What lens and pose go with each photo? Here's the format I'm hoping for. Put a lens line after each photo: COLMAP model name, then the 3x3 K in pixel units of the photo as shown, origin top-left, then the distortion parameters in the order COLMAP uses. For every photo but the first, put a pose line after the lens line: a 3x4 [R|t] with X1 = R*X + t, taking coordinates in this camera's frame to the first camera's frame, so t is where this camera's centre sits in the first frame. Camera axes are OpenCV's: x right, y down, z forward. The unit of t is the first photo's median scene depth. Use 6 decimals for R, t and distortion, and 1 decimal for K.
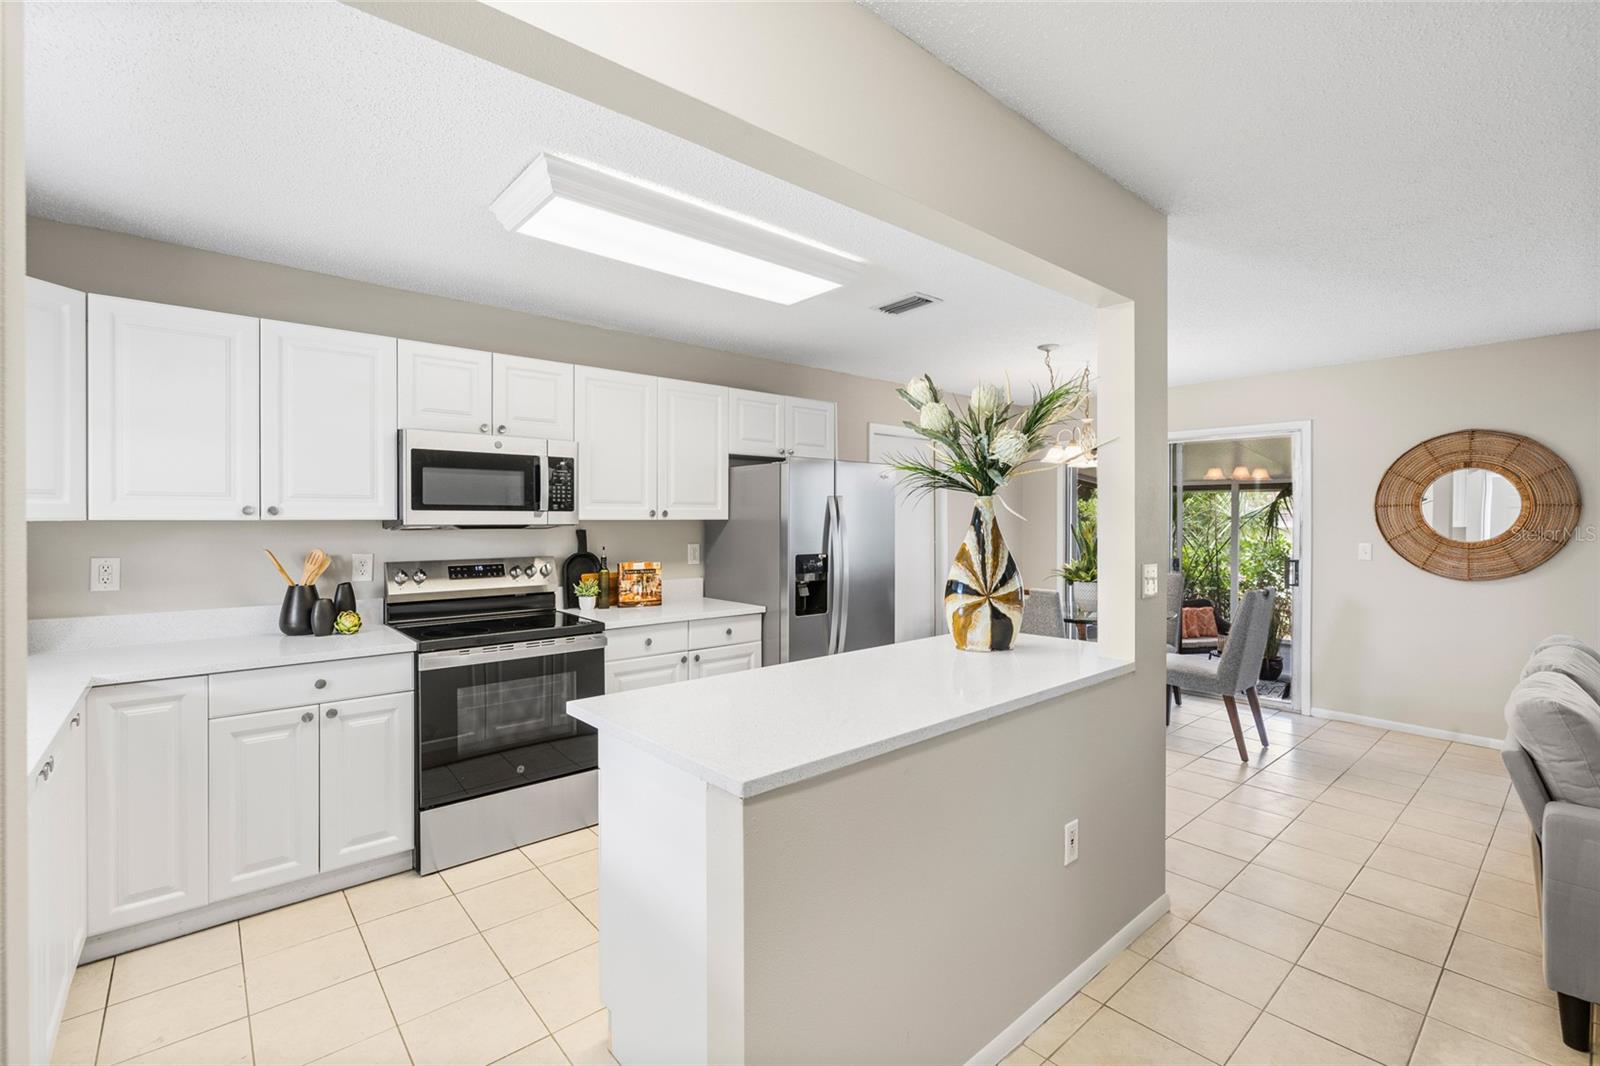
lens RADIAL K [[714.0, 0, 805.5], [0, 714.0, 517.9], [0, 0, 1]] dist [-0.007619, 0.001165]
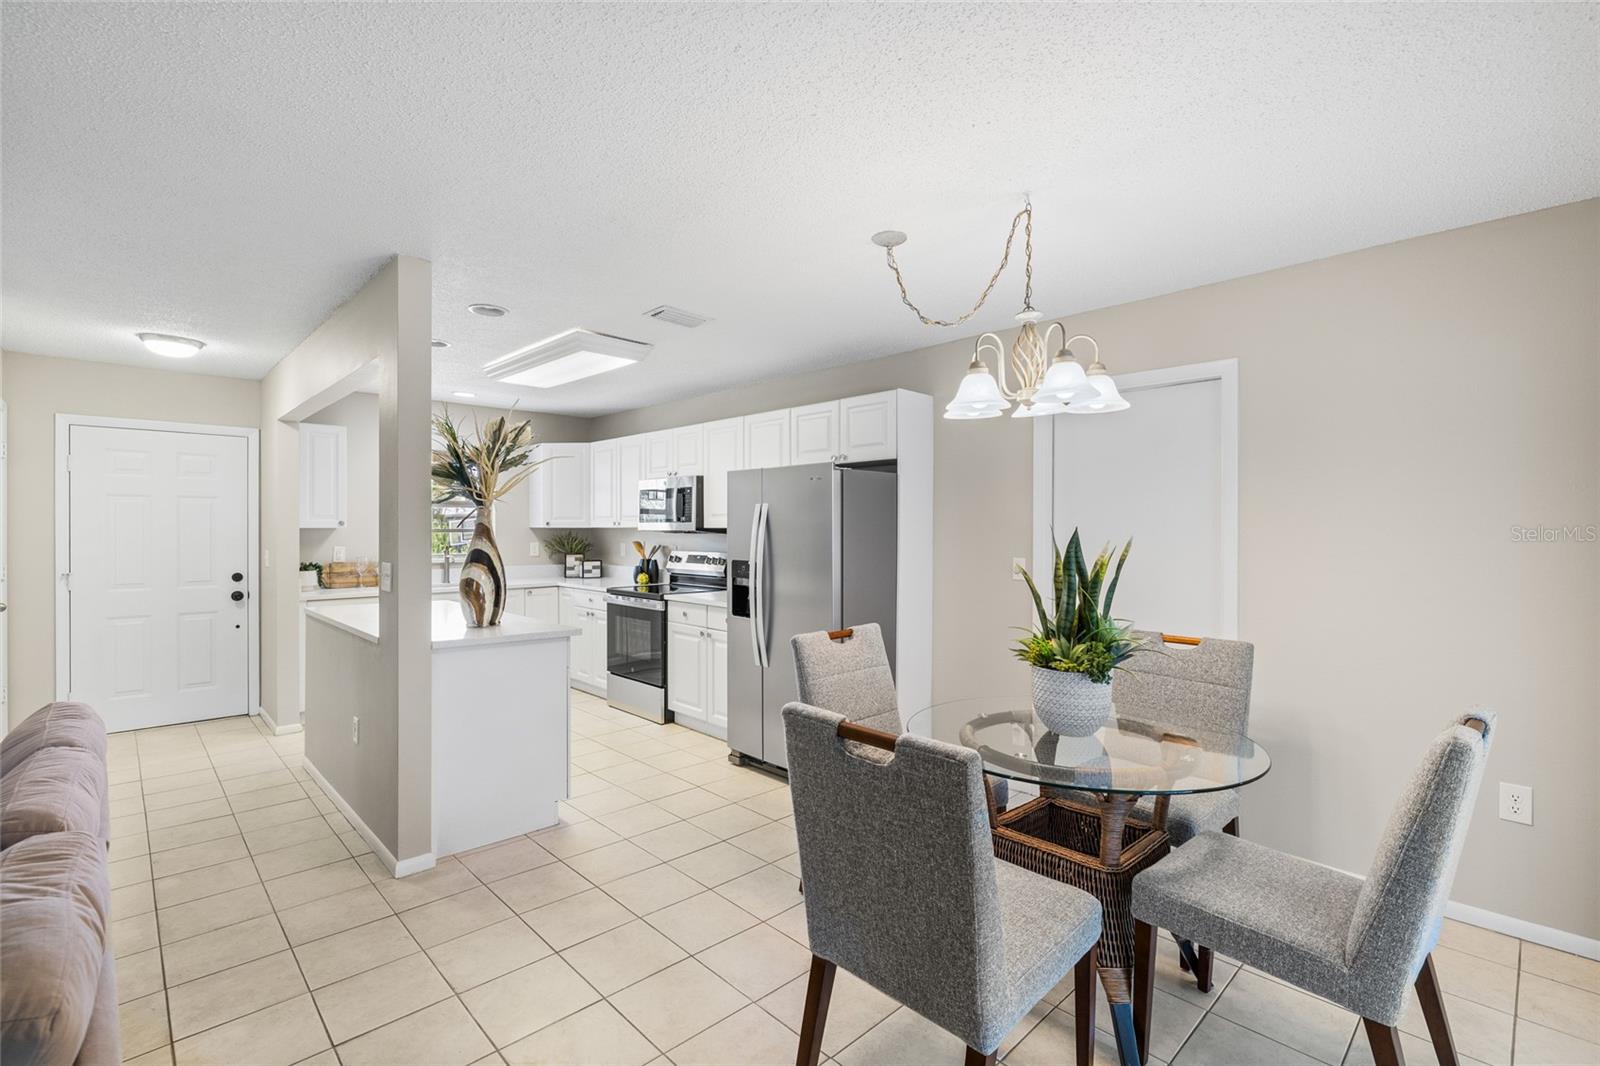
lens RADIAL K [[714.0, 0, 797.6], [0, 714.0, 536.7], [0, 0, 1]] dist [-0.007619, 0.001165]
pose [[0.048444, 0.013143, -0.998739, 1.115211], [0.000026, 0.999913, 0.013159, 0.000781], [0.998826, -0.000664, 0.048439, 1.065752]]
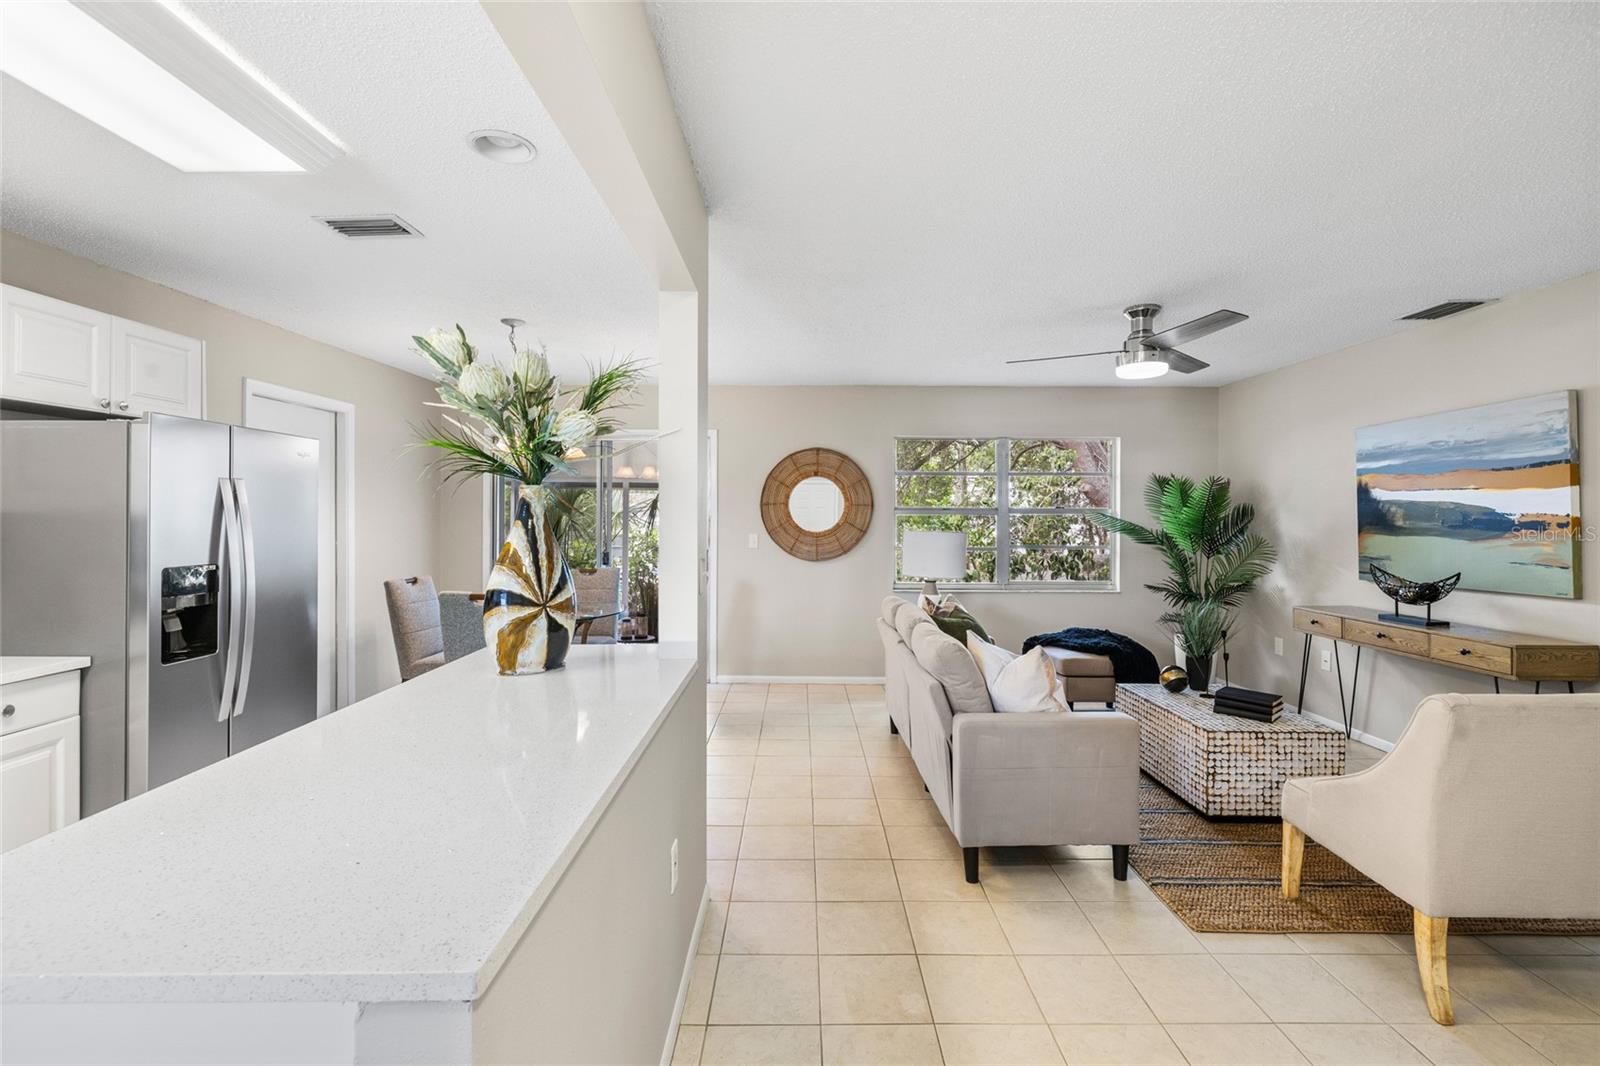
lens RADIAL K [[714.0, 0, 803.5], [0, 714.0, 515.9], [0, 0, 1]] dist [-0.007619, 0.001165]
pose [[0.659431, 0.001052, 0.751764, -0.112550], [-0.003772, 0.999991, 0.001909, 0.001718], [-0.751756, -0.004095, 0.659429, 0.152630]]
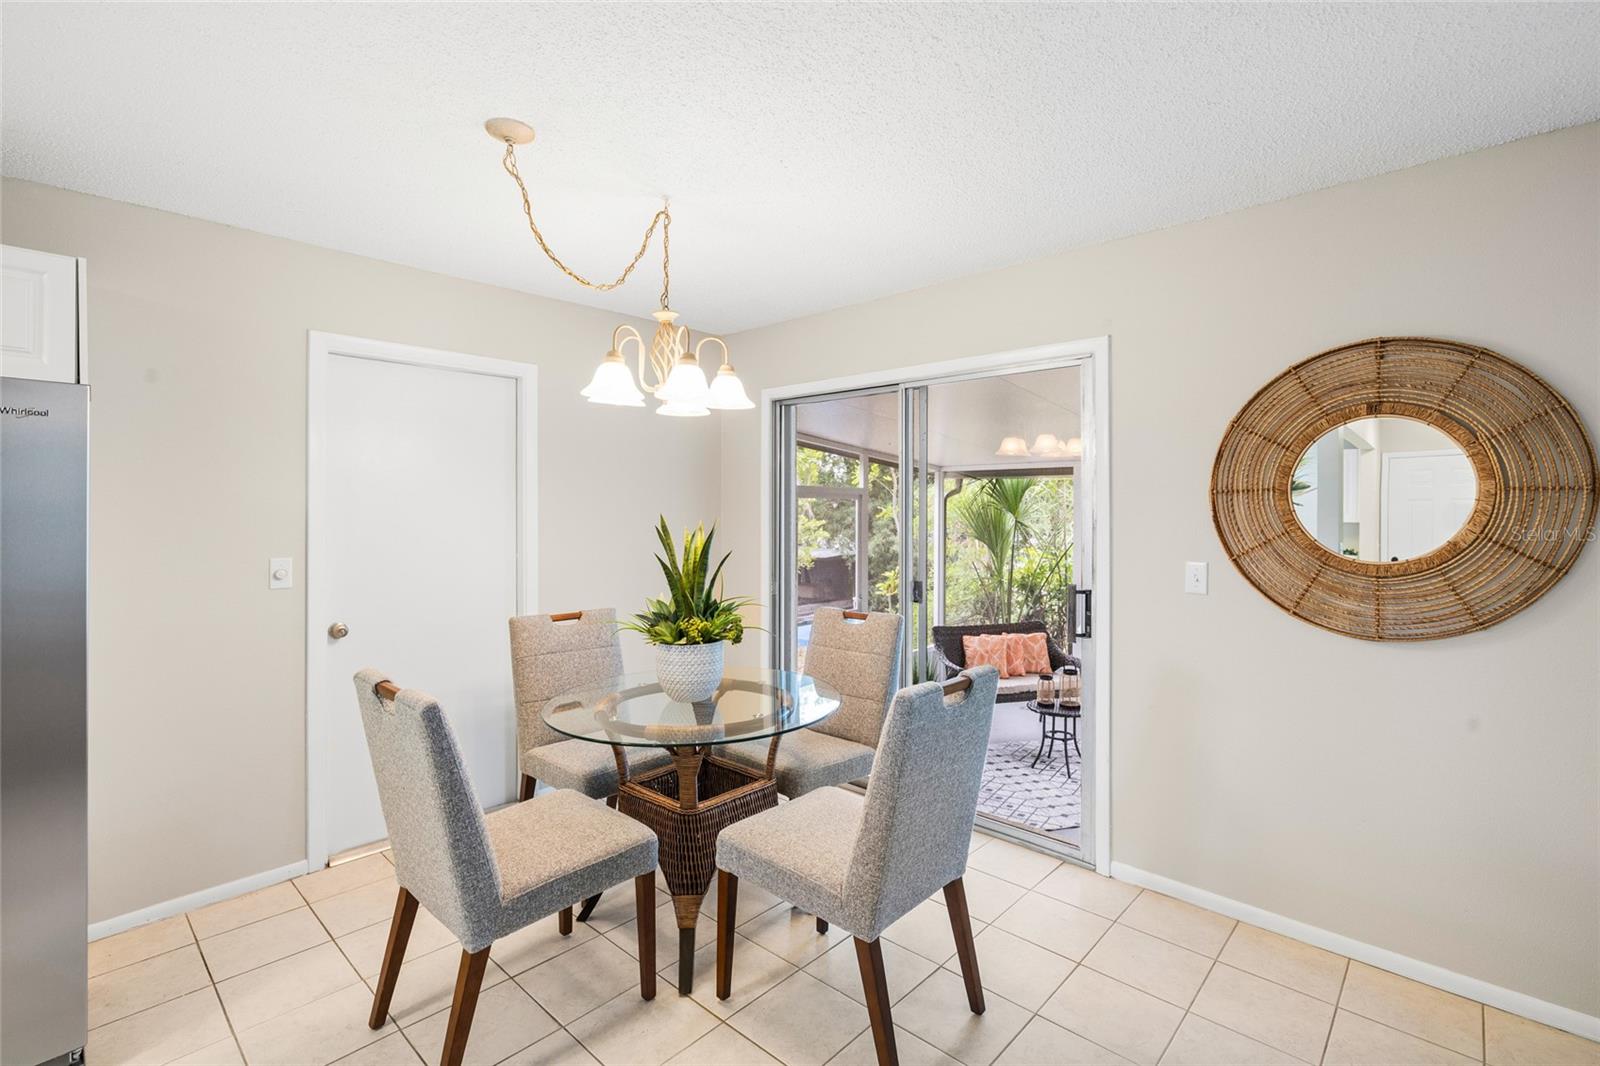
lens RADIAL K [[714.0, 0, 818.2], [0, 714.0, 504.0], [0, 0, 1]] dist [-0.007619, 0.001165]
pose [[0.994101, 0.001097, 0.108454, 0.575978], [-0.000062, 0.999954, -0.009546, -0.003374], [-0.108459, 0.009483, 0.994056, 0.642175]]
